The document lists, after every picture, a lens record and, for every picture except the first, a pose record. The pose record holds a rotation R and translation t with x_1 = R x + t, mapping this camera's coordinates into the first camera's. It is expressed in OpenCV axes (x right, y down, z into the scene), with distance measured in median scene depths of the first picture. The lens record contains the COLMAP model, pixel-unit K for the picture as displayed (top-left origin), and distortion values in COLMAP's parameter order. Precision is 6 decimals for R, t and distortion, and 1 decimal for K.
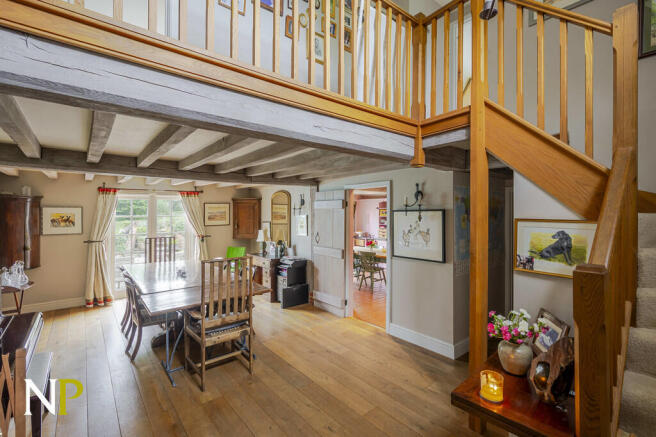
lens RADIAL K [[302.3, 0, 328.4], [0, 302.3, 216.8], [0, 0, 1]] dist [-0.002229, 0.000421]
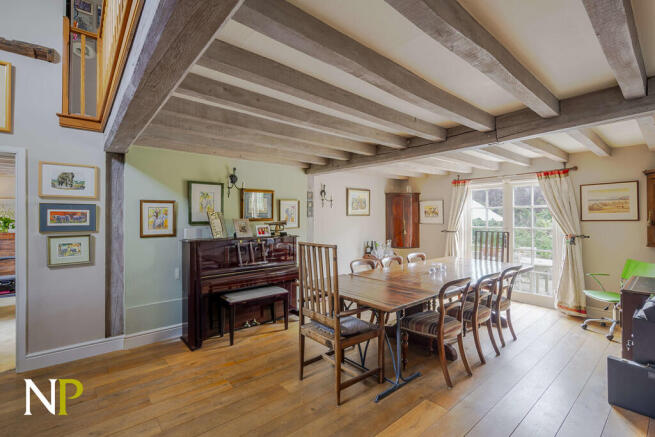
lens RADIAL K [[301.8, 0, 329.8], [0, 301.8, 218.8], [0, 0, 1]] dist [-0.002229, 0.000421]
pose [[0.018524, 0.013974, -0.999731, 0.279813], [0.000587, 0.999902, 0.013987, 0.021067], [0.999828, -0.000846, 0.018514, 0.541620]]
